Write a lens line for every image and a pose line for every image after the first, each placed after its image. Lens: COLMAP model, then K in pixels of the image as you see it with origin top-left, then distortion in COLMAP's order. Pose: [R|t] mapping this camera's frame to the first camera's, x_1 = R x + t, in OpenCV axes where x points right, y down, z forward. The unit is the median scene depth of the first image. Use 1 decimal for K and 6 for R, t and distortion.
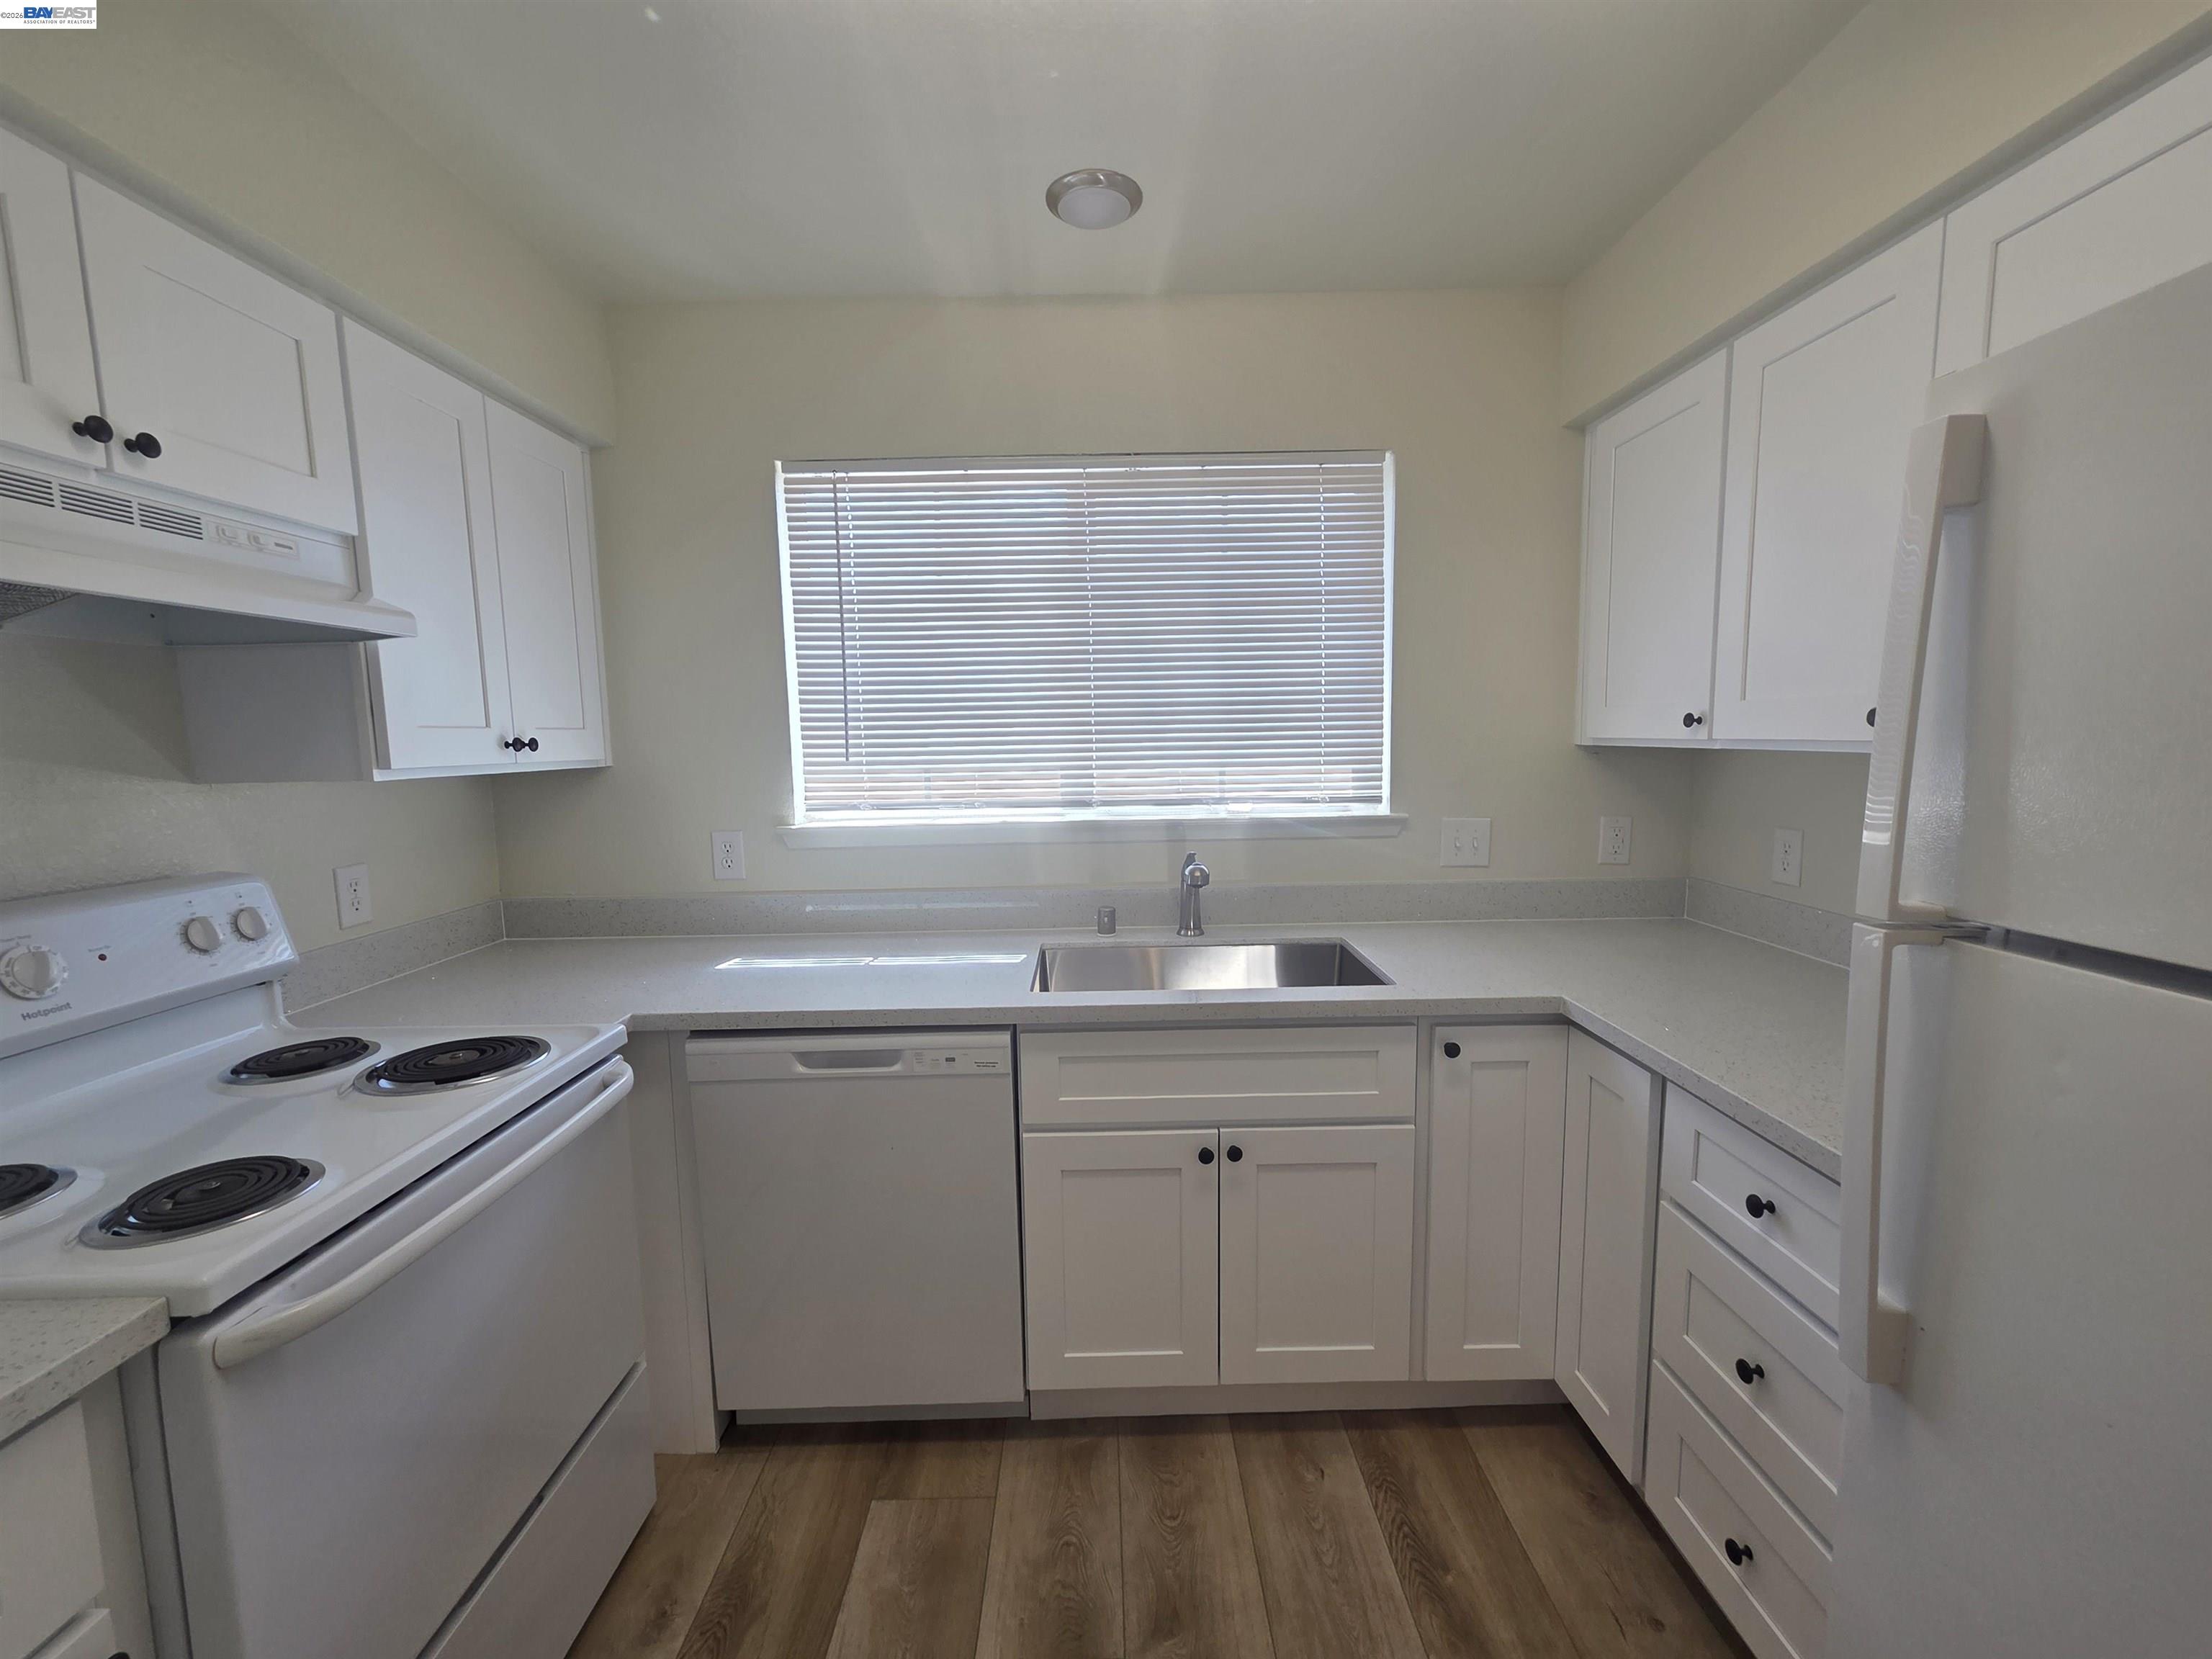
lens RADIAL K [[903.4, 0, 1106.0], [0, 903.4, 829.5], [0, 0, 1]] dist [0.002630, 0.000343]
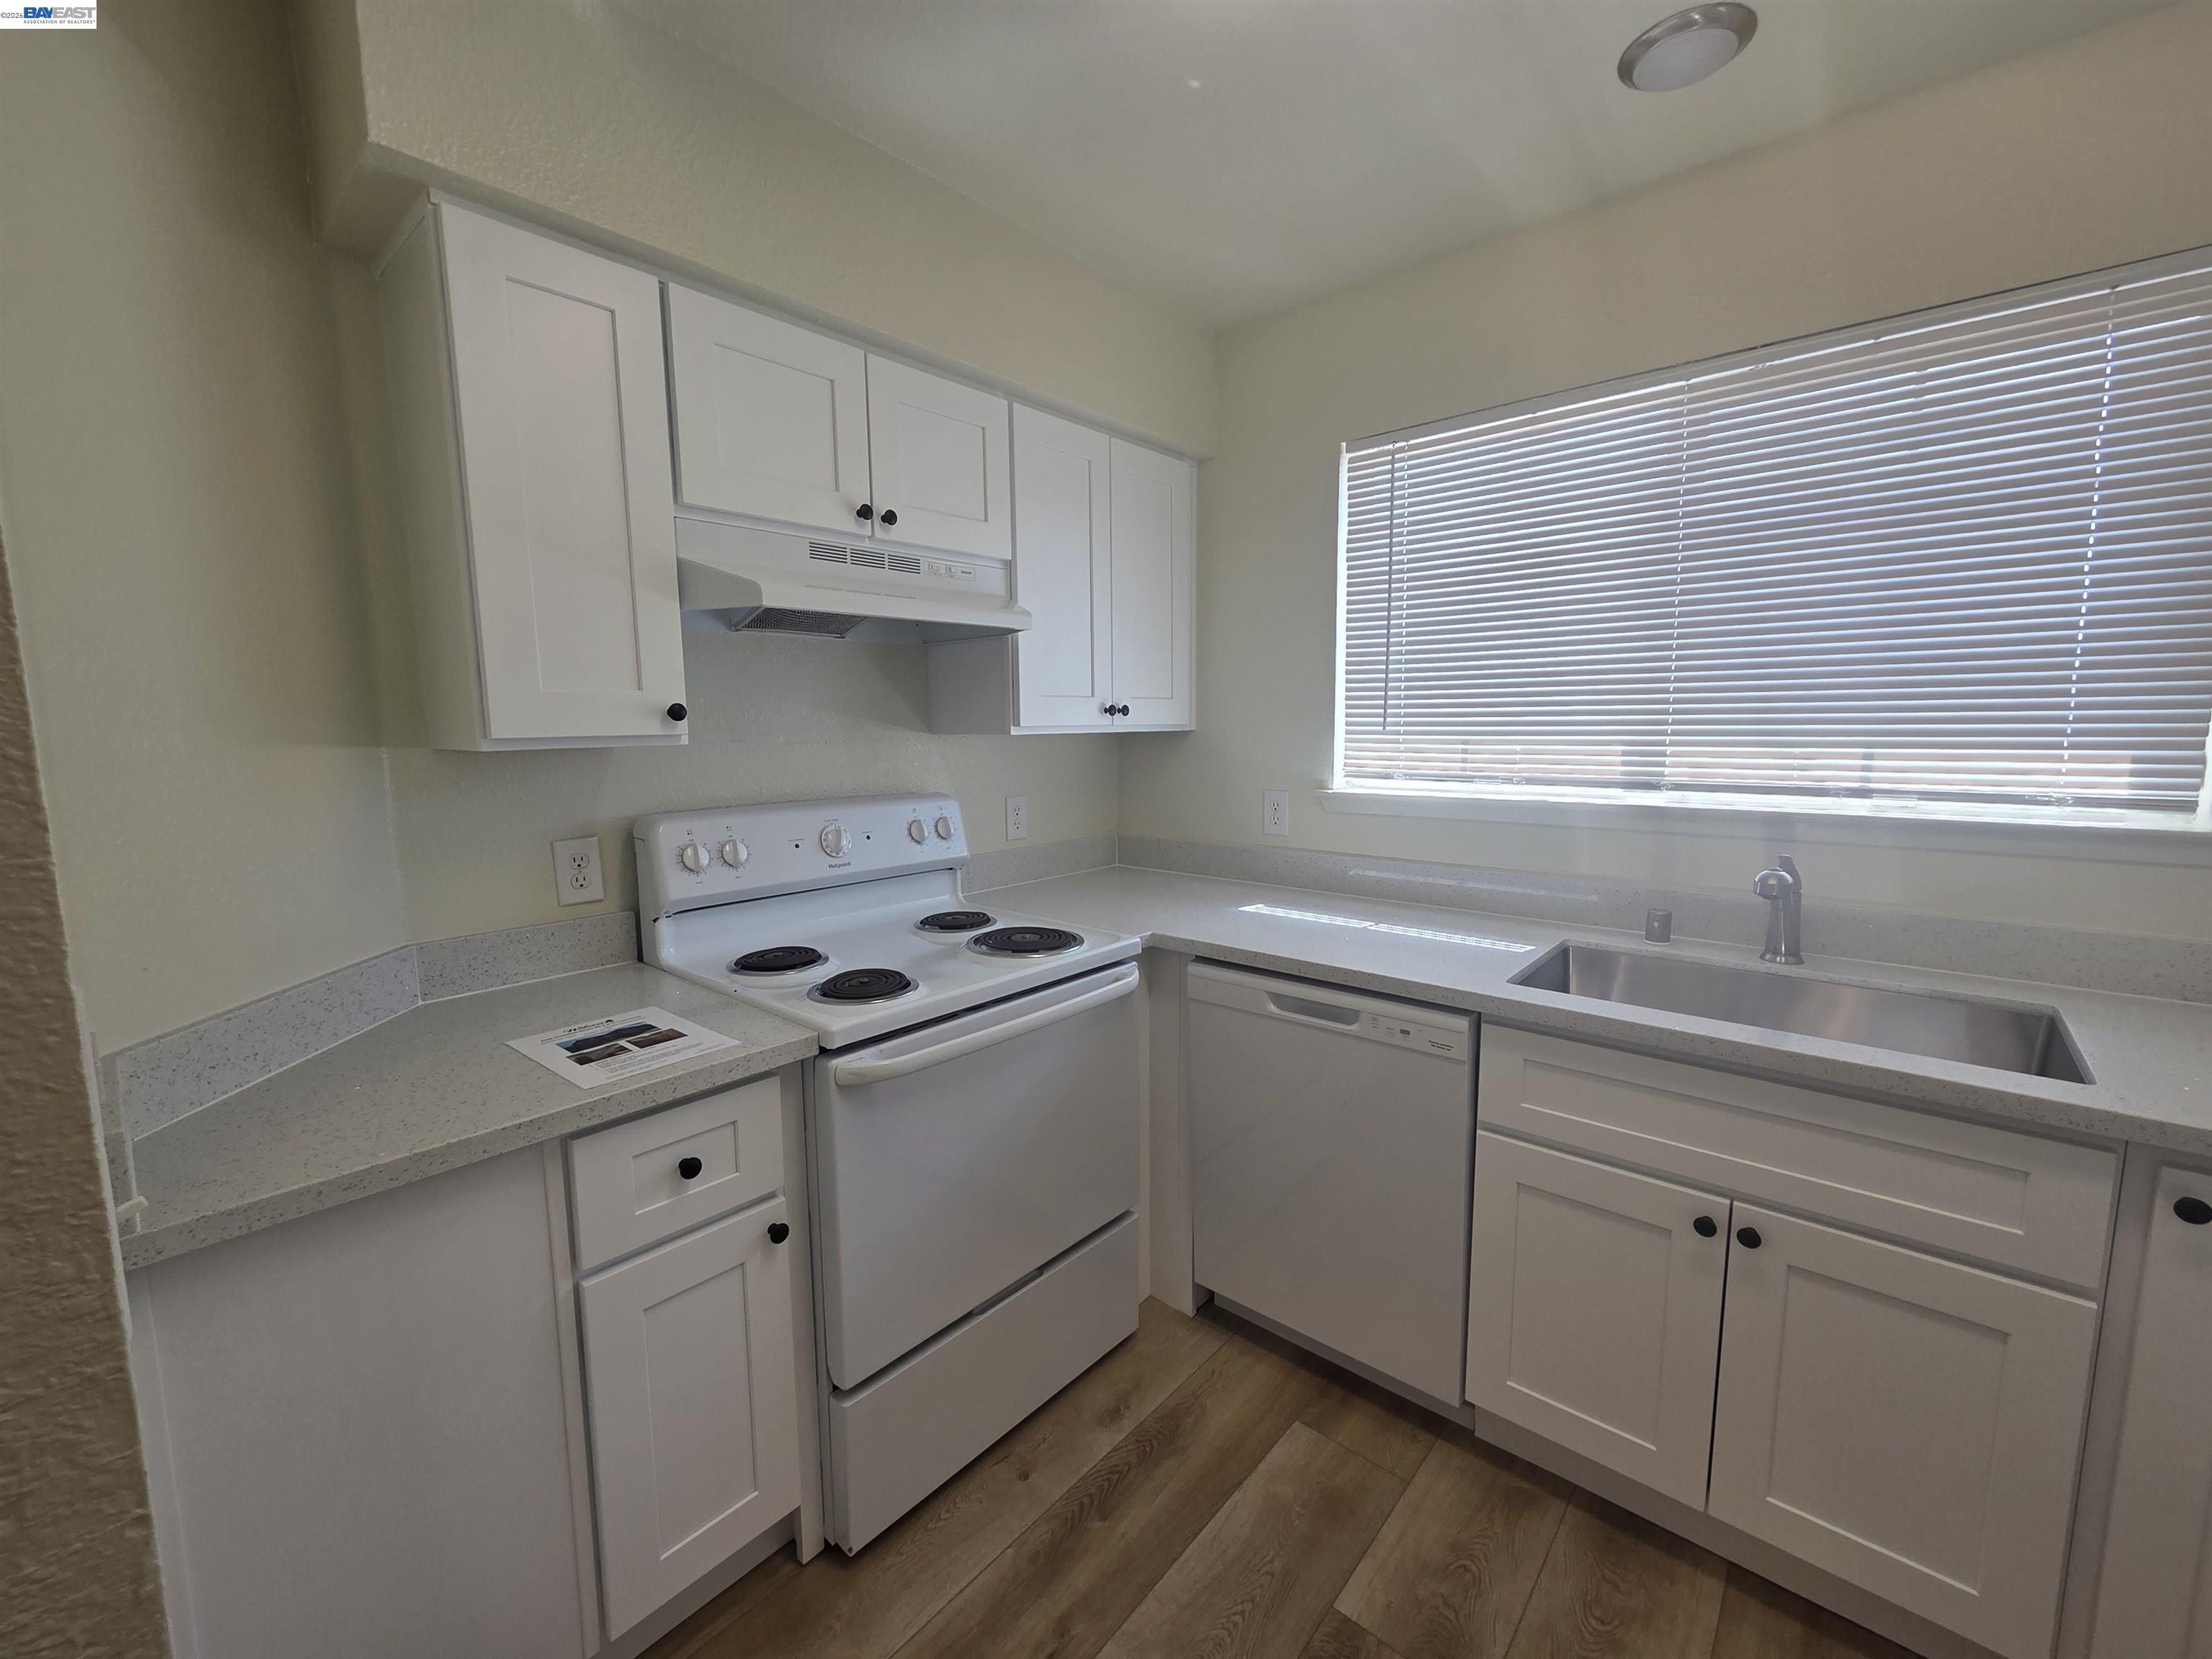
lens RADIAL K [[903.4, 0, 1106.0], [0, 903.4, 829.5], [0, 0, 1]] dist [0.002630, 0.000343]
pose [[0.749150, 0.090145, -0.656238, 0.206061], [-0.073280, 0.995894, 0.053147, 0.005849], [0.658335, 0.008274, 0.752680, 0.040882]]
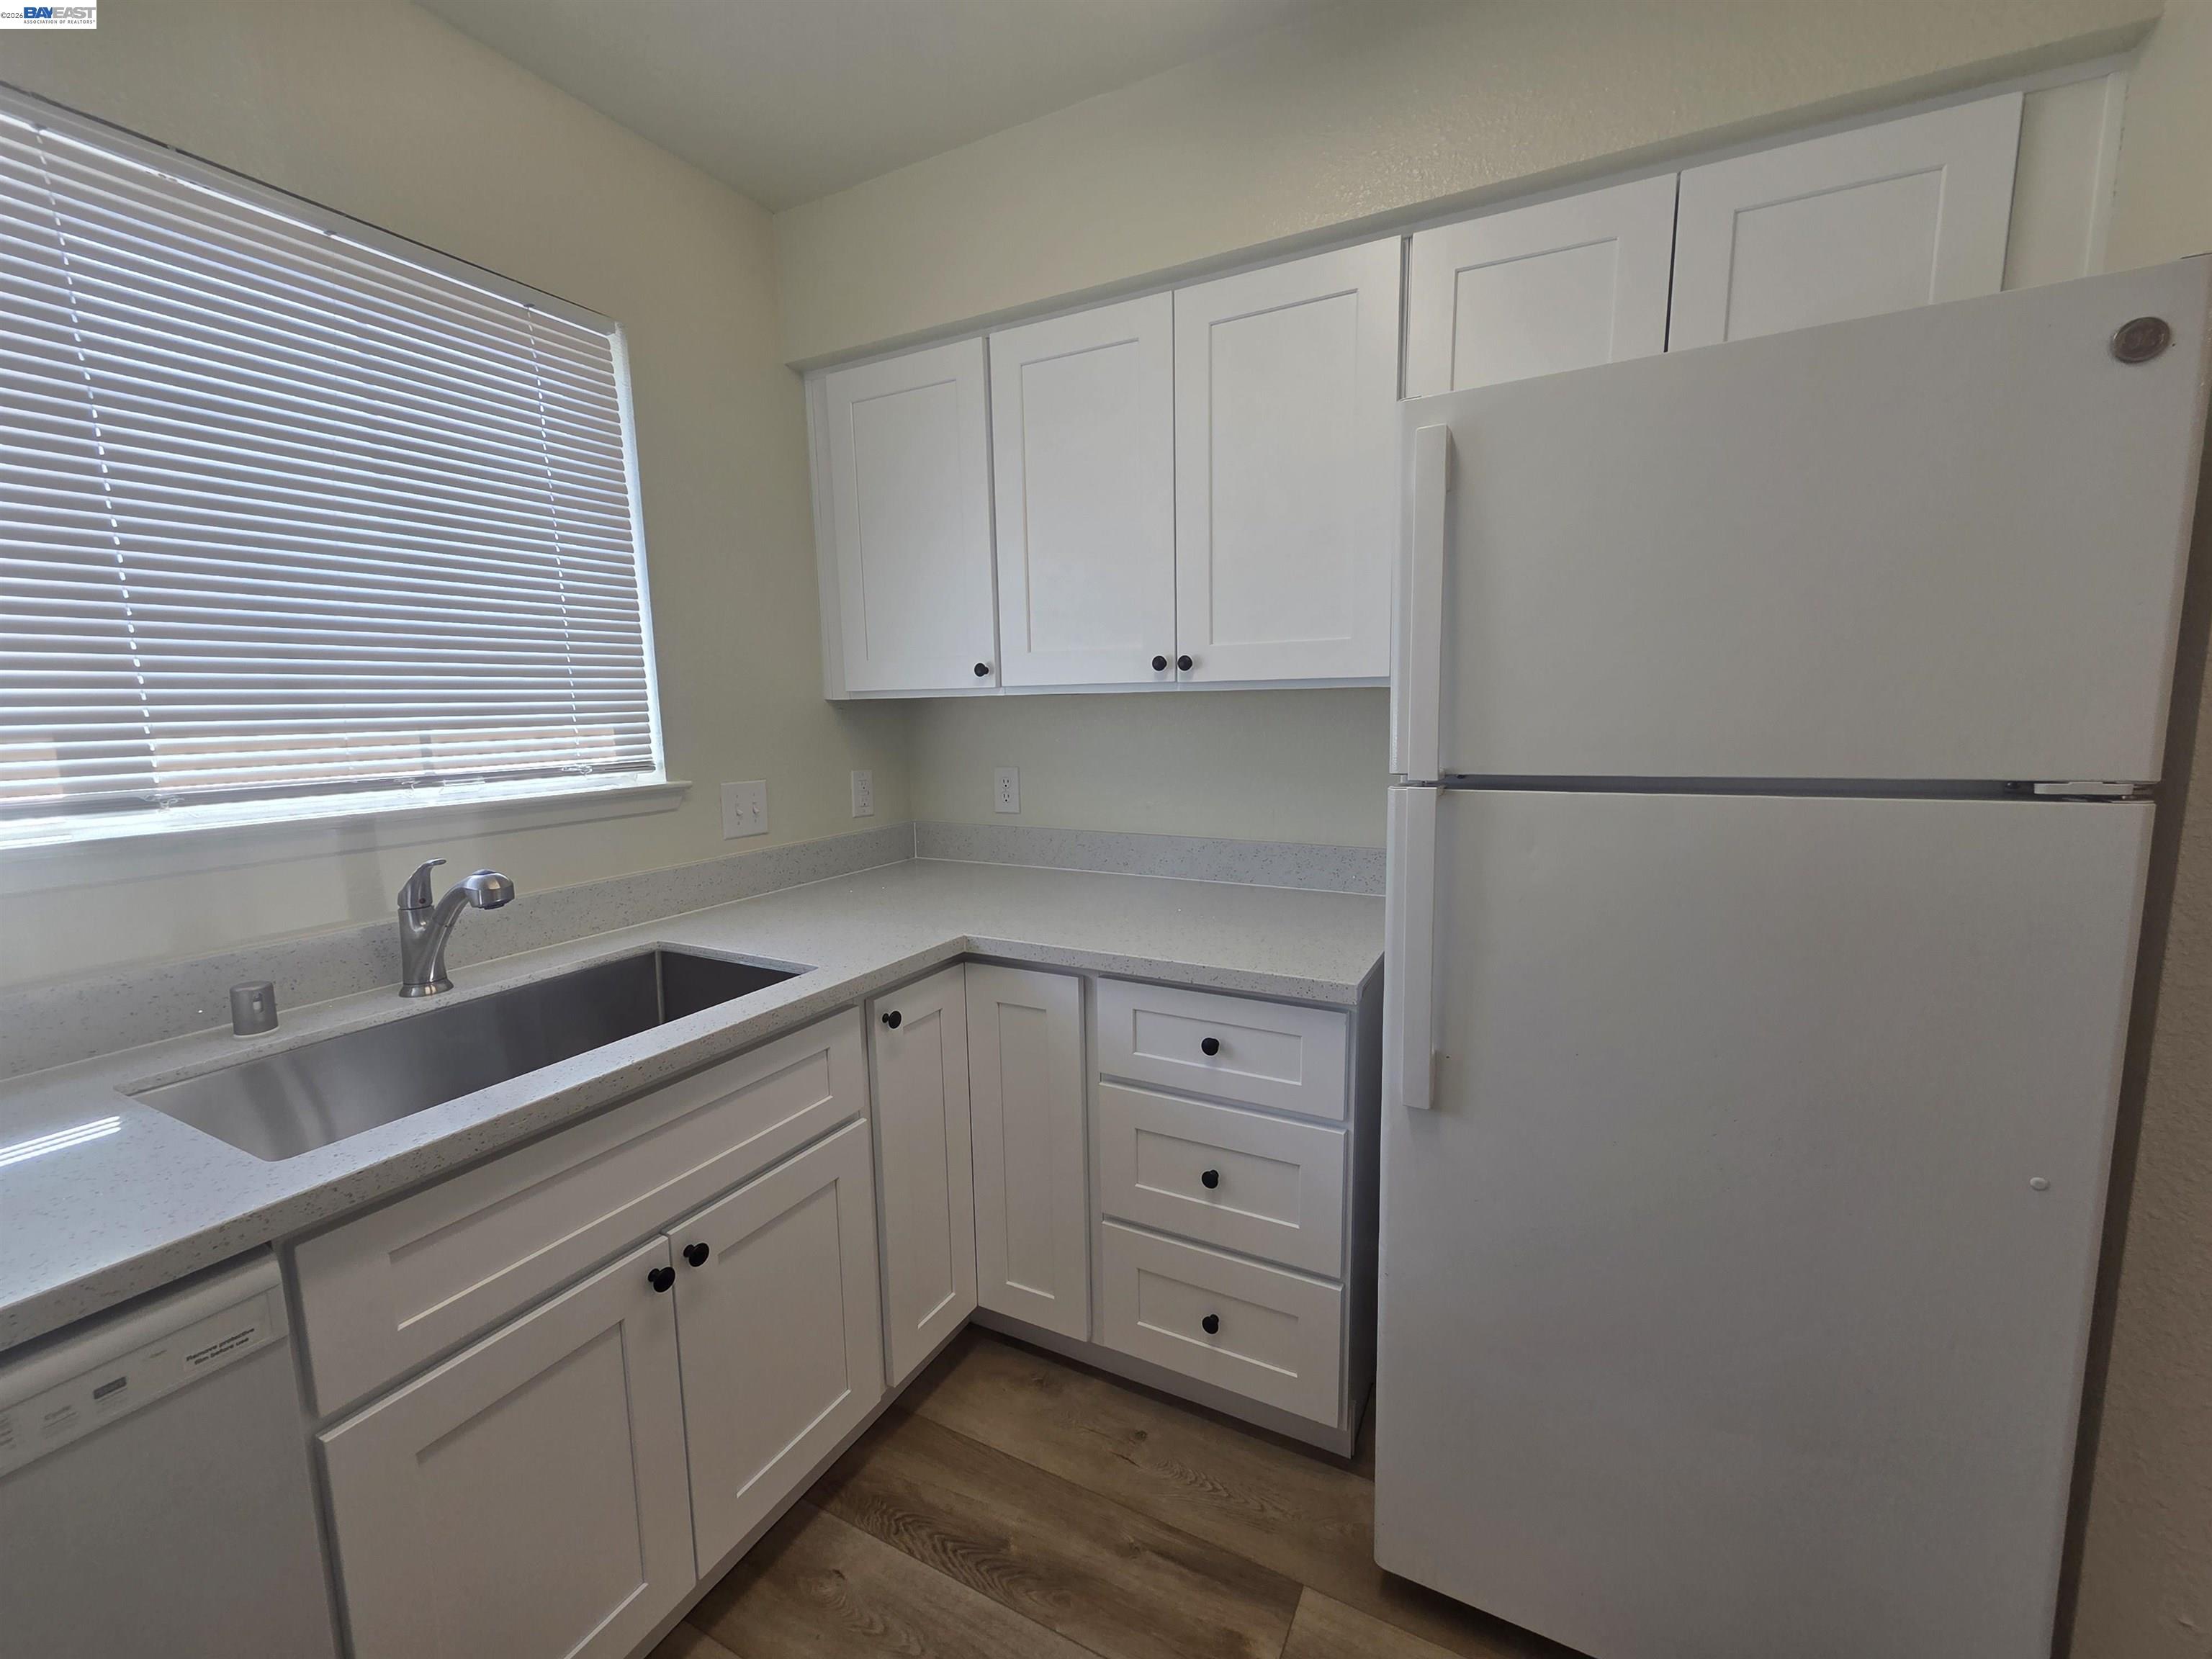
lens RADIAL K [[905.2, 0, 1096.8], [0, 905.2, 825.6], [0, 0, 1]] dist [0.001144, 0.000329]
pose [[0.478249, -0.110091, 0.871297, -0.288651], [0.104789, 0.992177, 0.067847, 0.008609], [-0.871950, 0.058855, 0.486044, 0.356783]]
